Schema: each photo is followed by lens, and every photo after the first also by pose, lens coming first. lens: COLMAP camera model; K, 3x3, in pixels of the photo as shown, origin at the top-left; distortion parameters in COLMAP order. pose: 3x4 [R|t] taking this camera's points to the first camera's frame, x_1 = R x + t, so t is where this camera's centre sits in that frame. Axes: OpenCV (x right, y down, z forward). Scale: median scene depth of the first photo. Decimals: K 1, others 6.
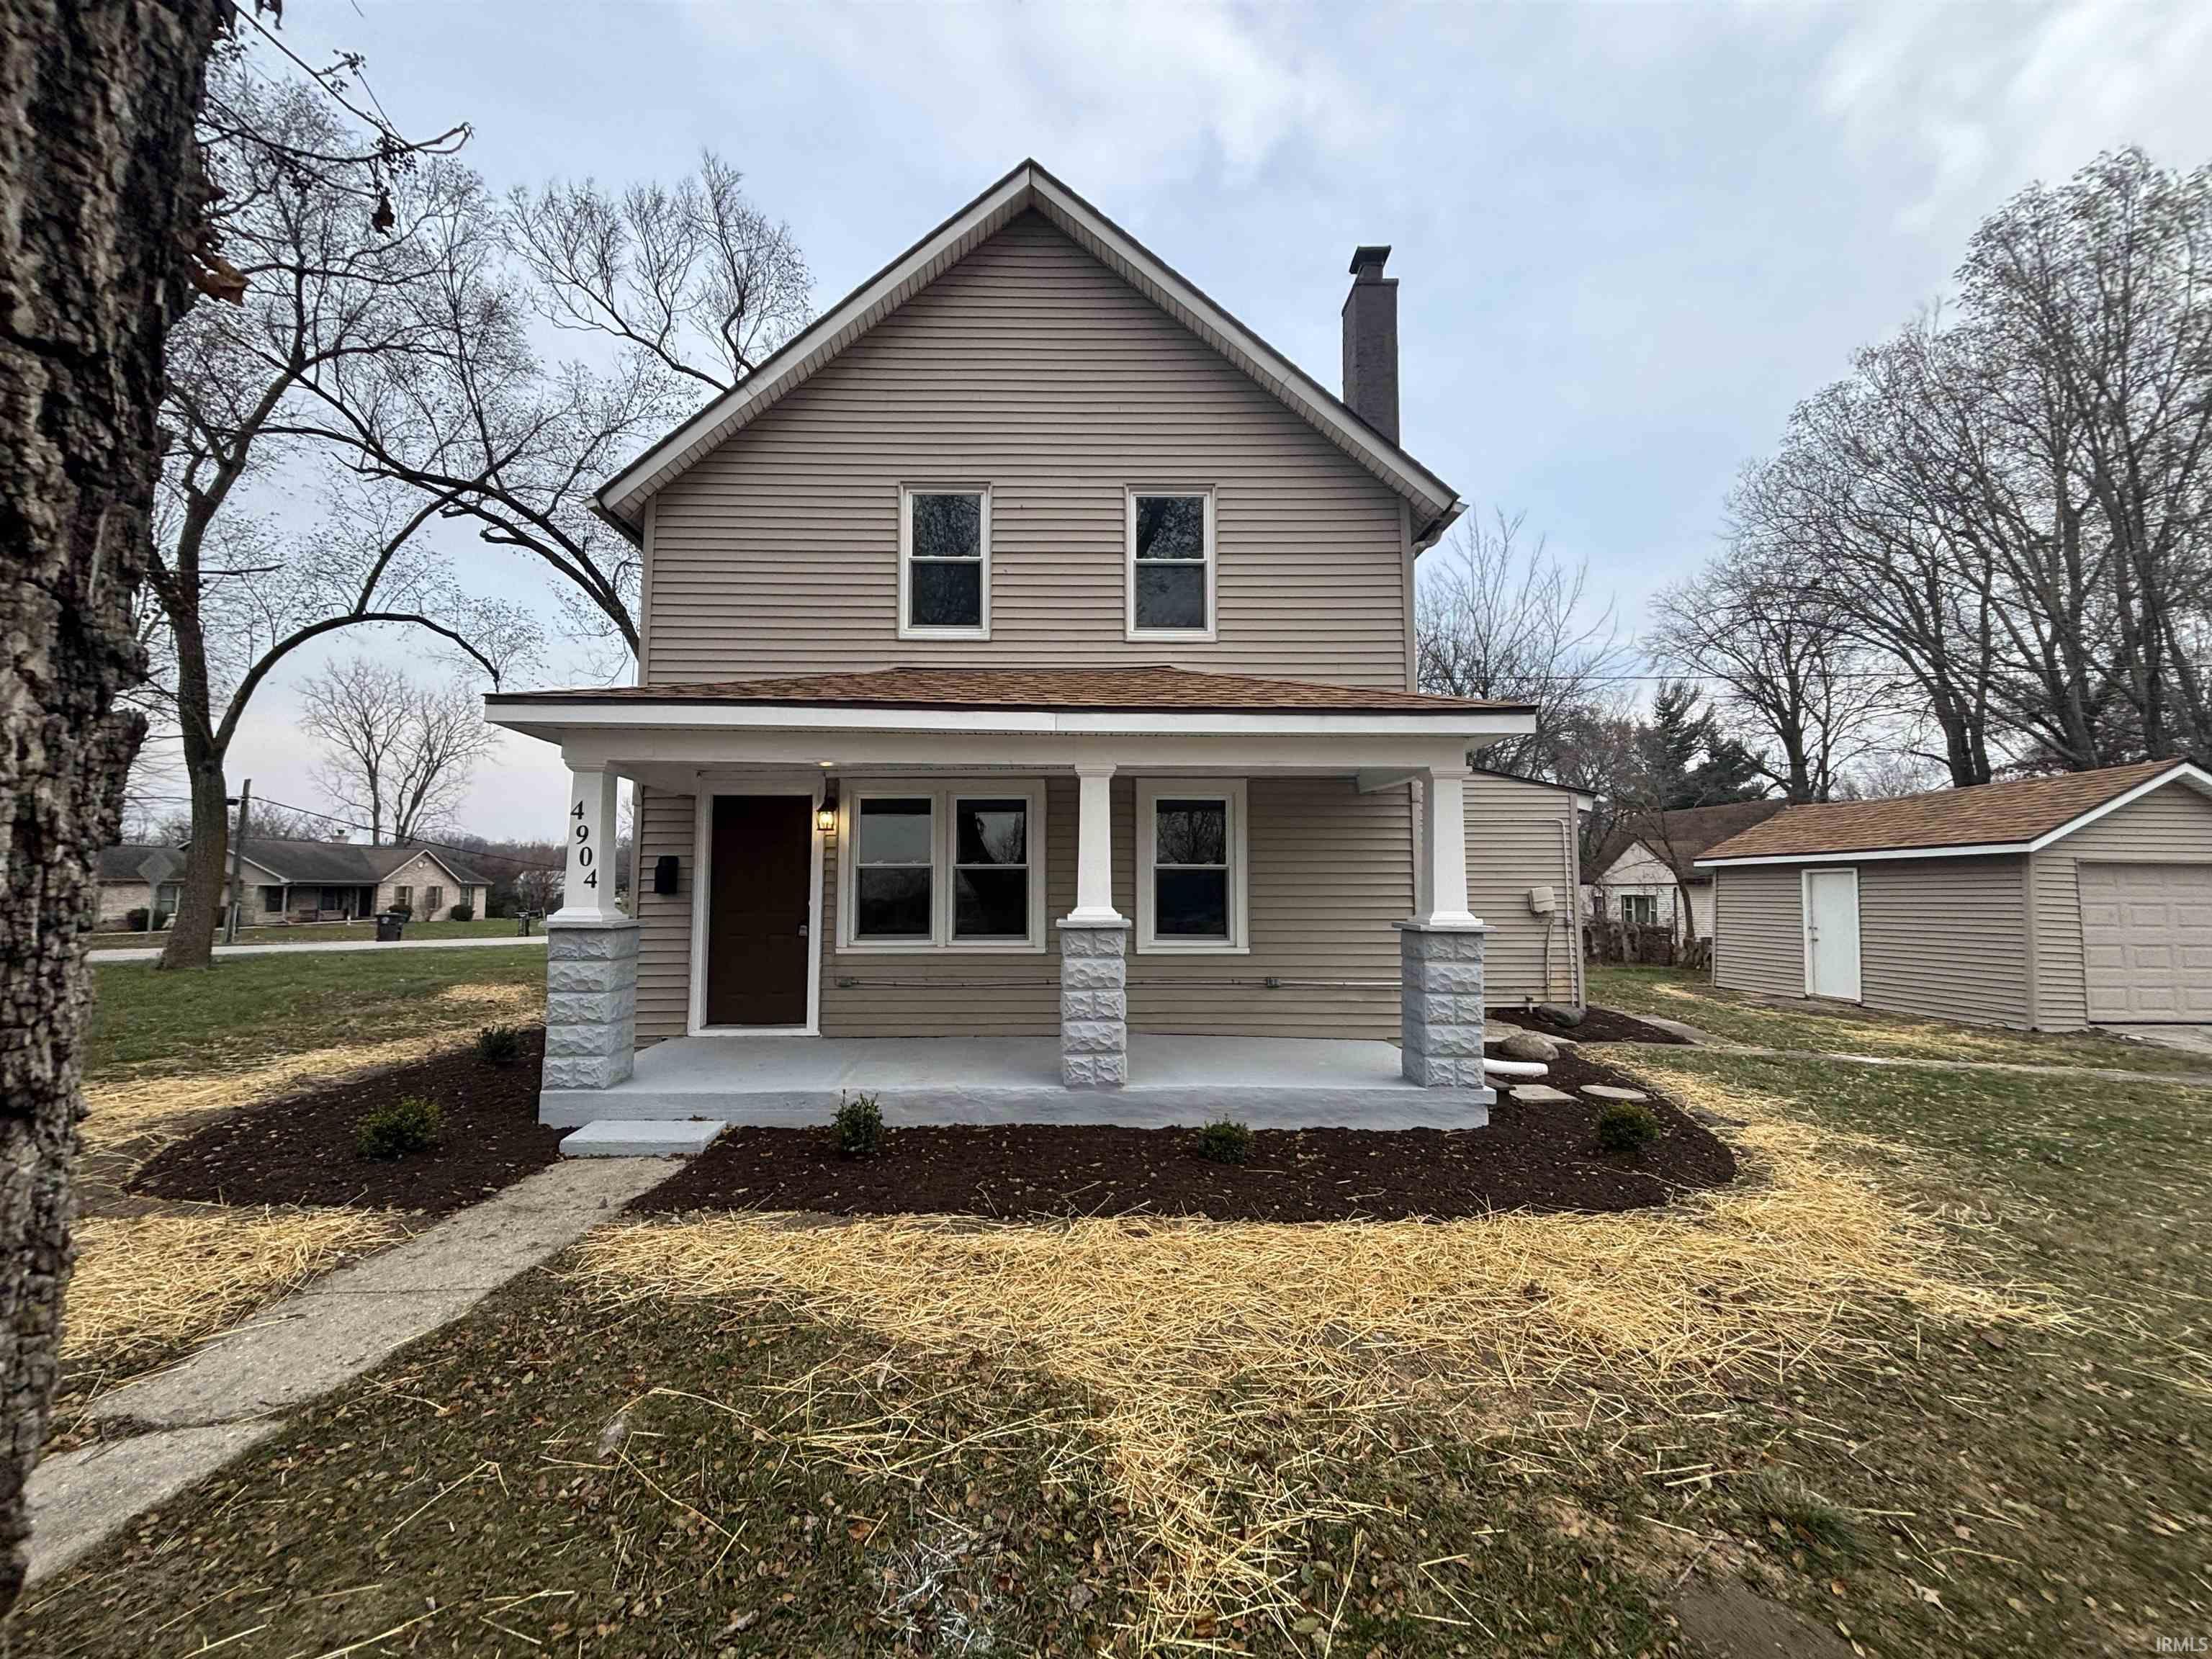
lens RADIAL K [[903.1, 0, 1106.0], [0, 903.1, 829.5], [0, 0, 1]] dist [0.000819, 0.000278]
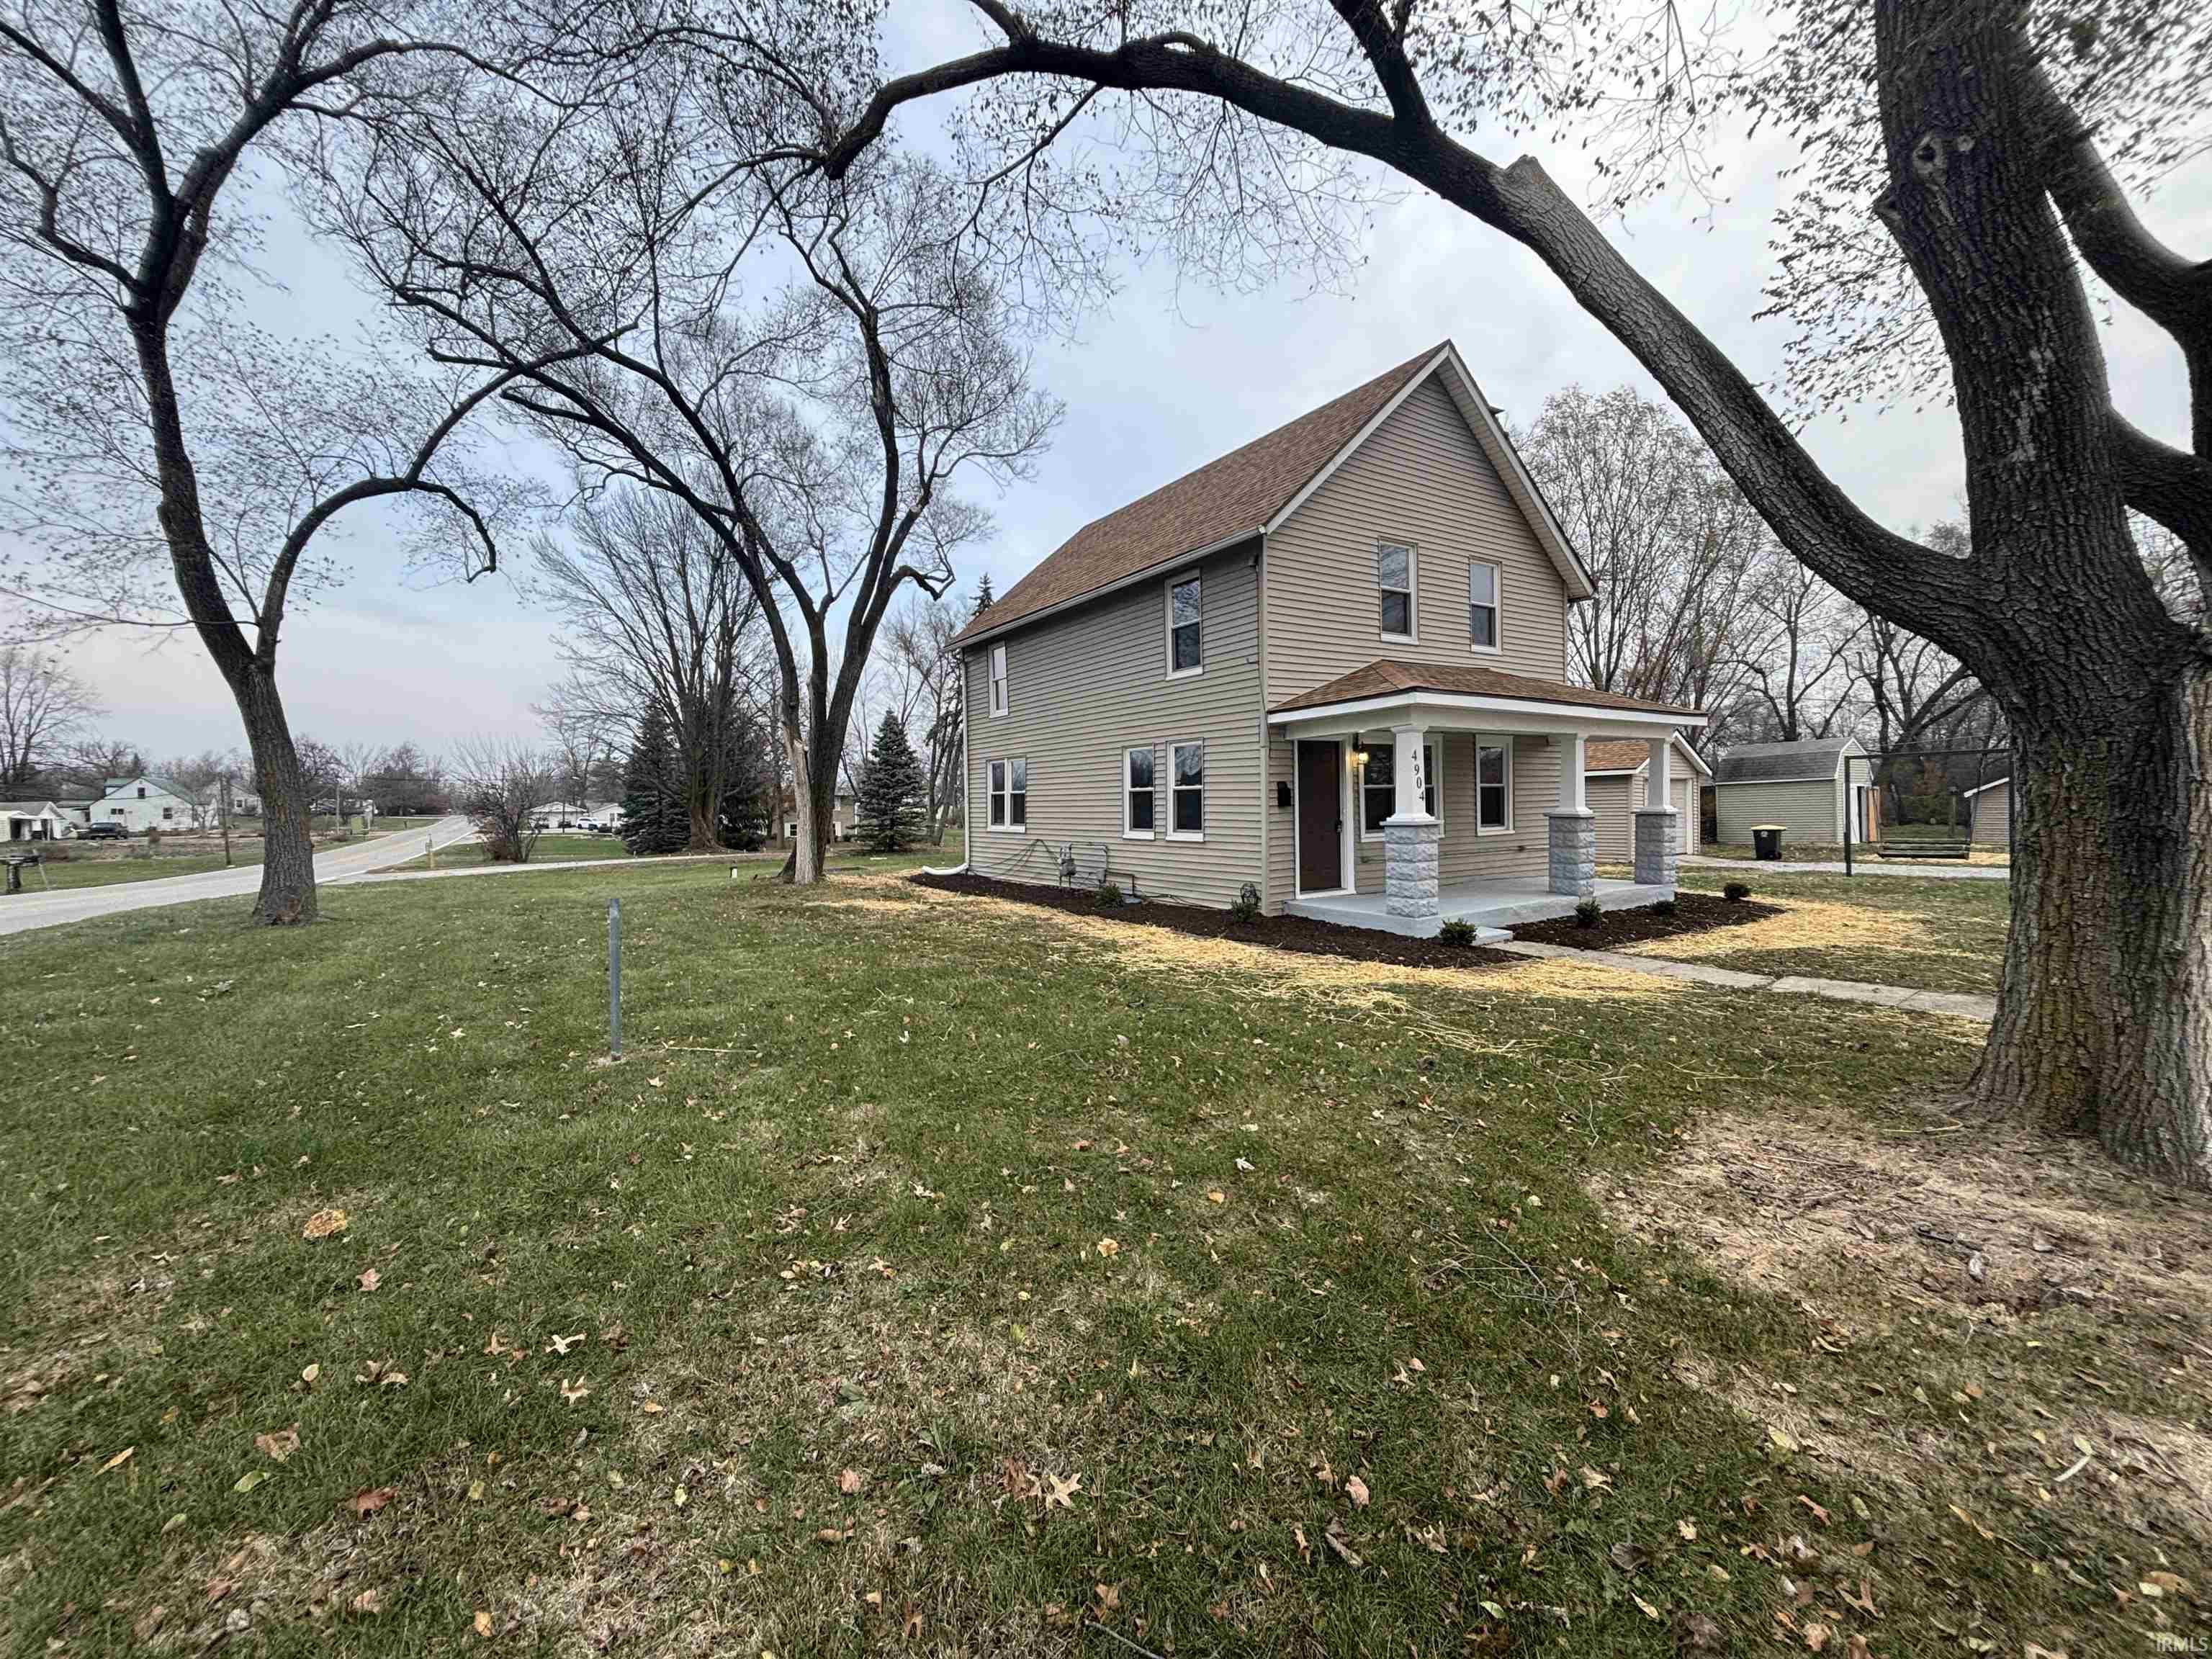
lens RADIAL K [[876.6, 0, 1076.5], [0, 876.6, 831.9], [0, 0, 1]] dist [-0.000146, -0.000141]
pose [[0.859724, -0.021683, 0.510299, -1.431763], [-0.025648, 0.996005, 0.085531, -0.001198], [-0.510115, -0.086621, 0.855733, -0.049615]]
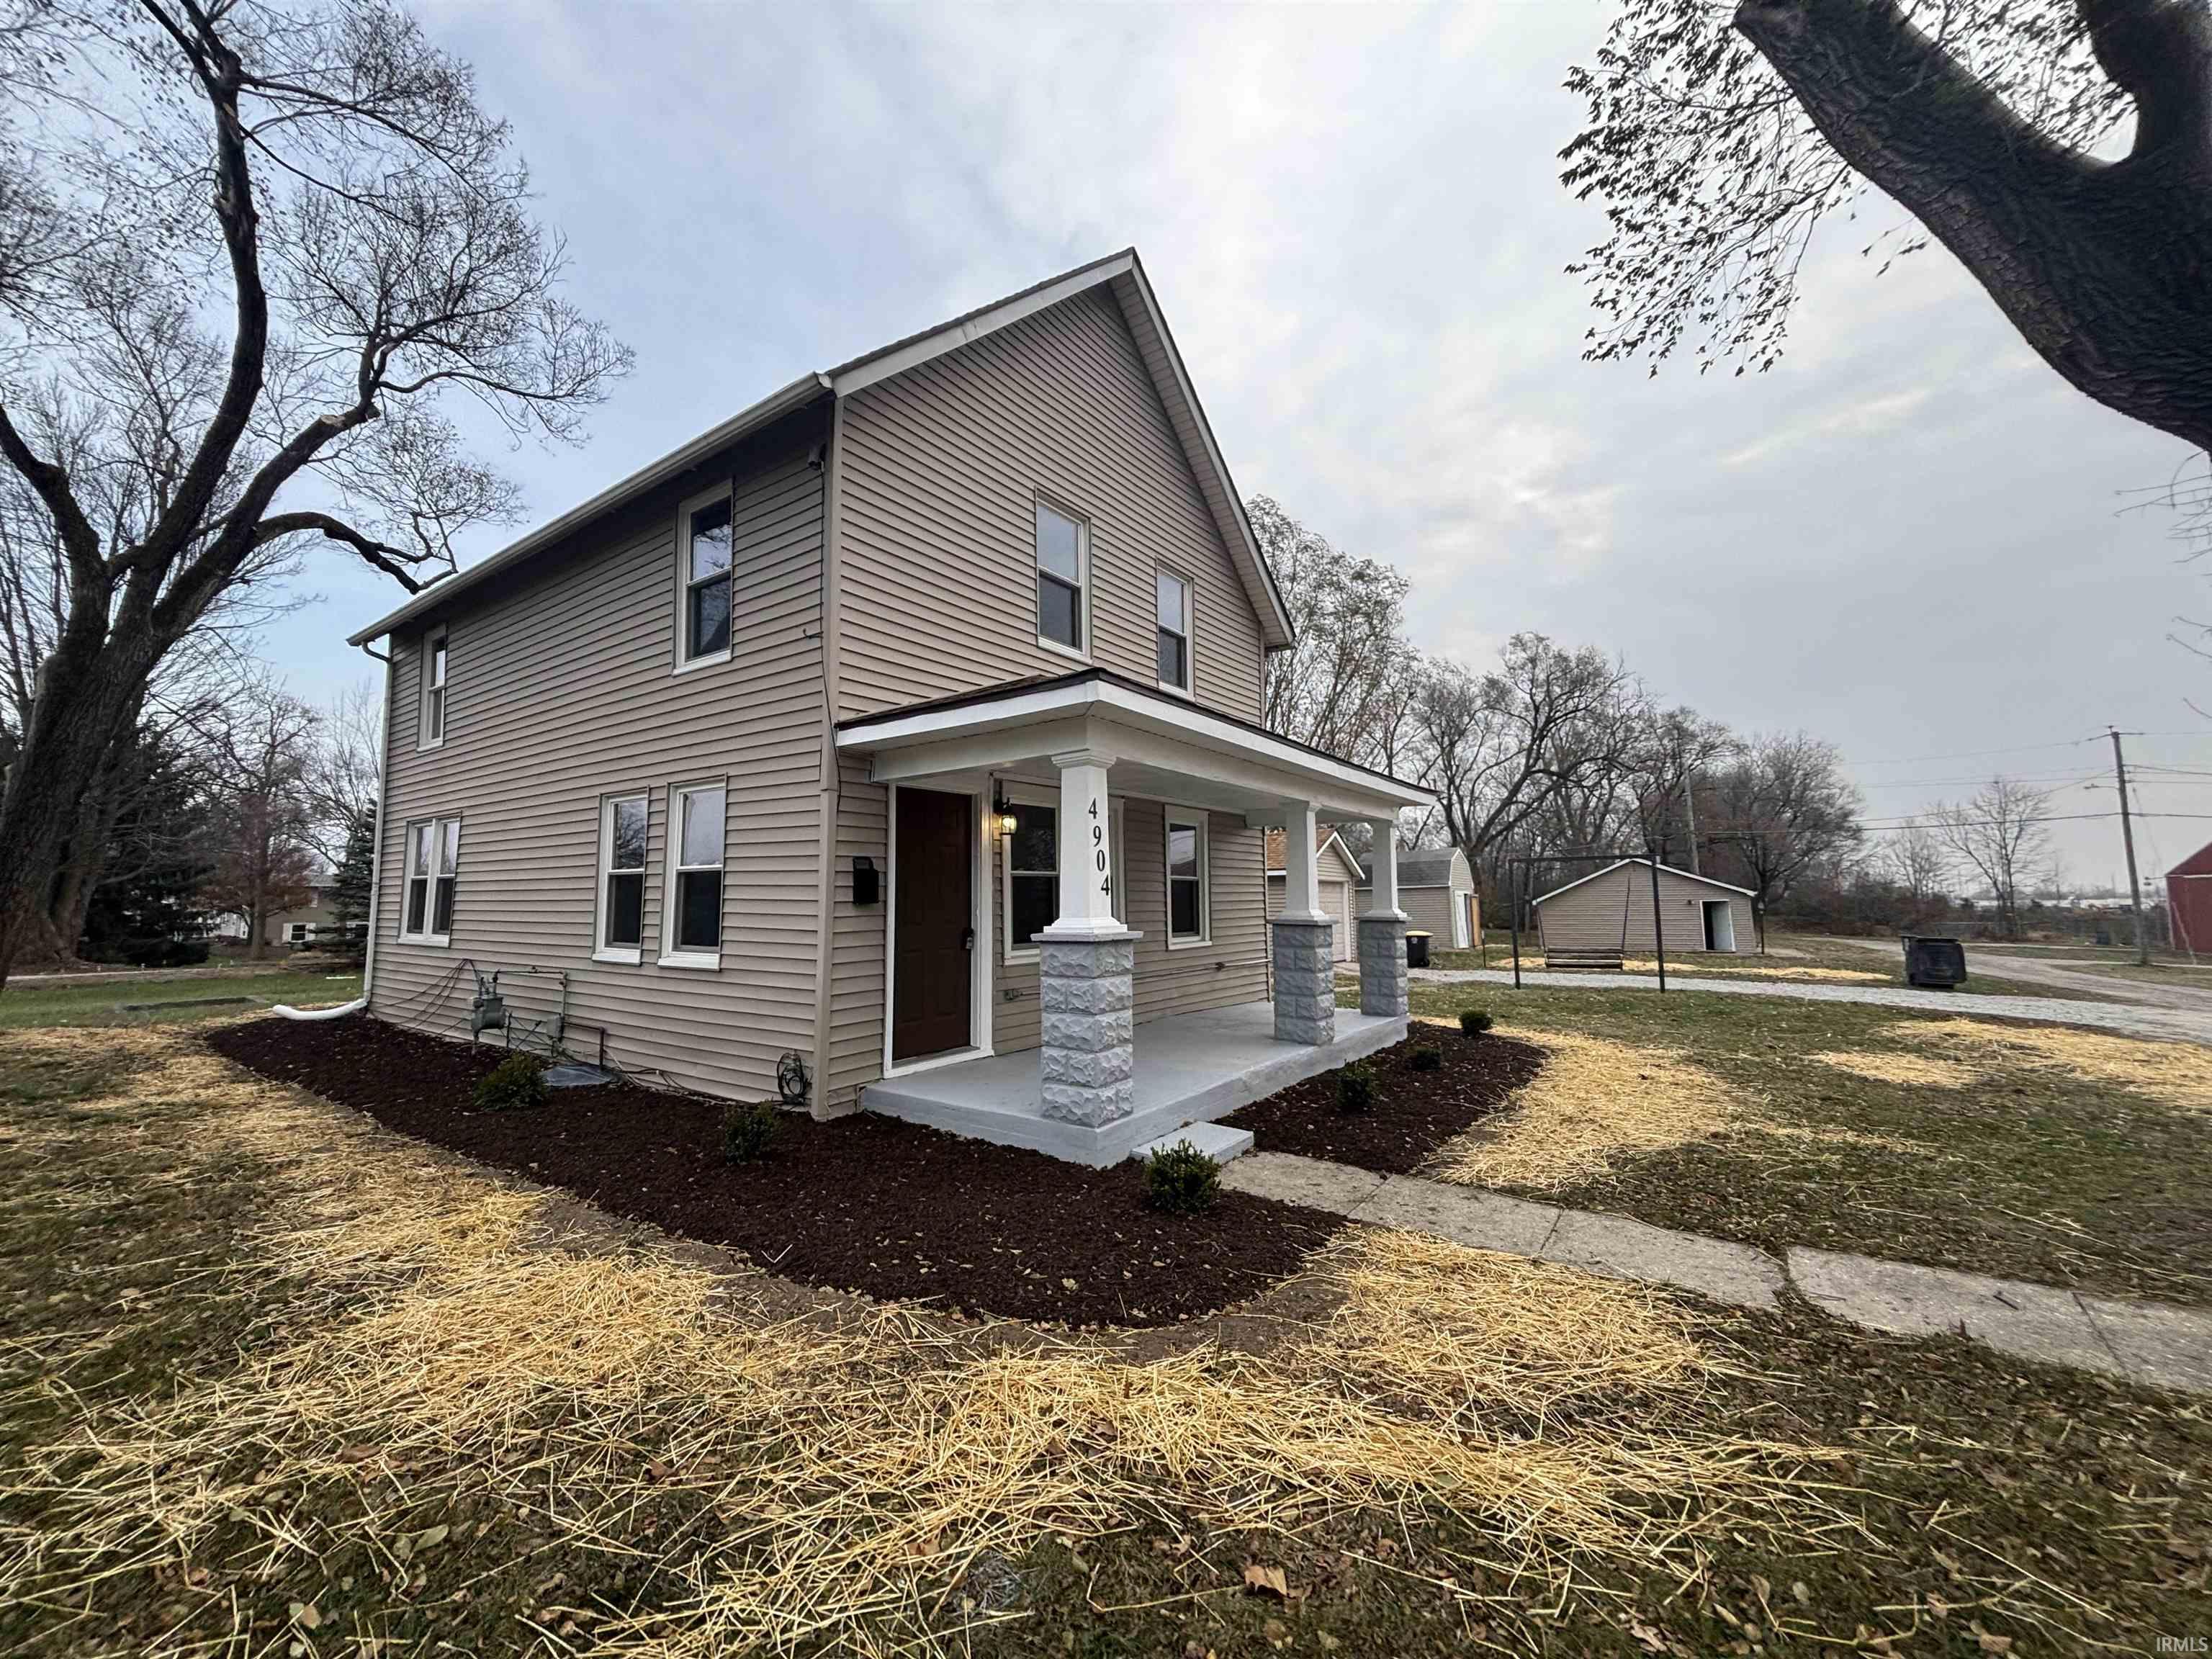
lens RADIAL K [[877.6, 0, 1106.0], [0, 877.6, 829.5], [0, 0, 1]] dist [0.000713, 0.000020]
pose [[0.589301, 0.072155, 0.804685, -0.938298], [-0.054880, 0.997278, -0.049233, 0.030415], [-0.806048, -0.015148, 0.591657, 0.355457]]
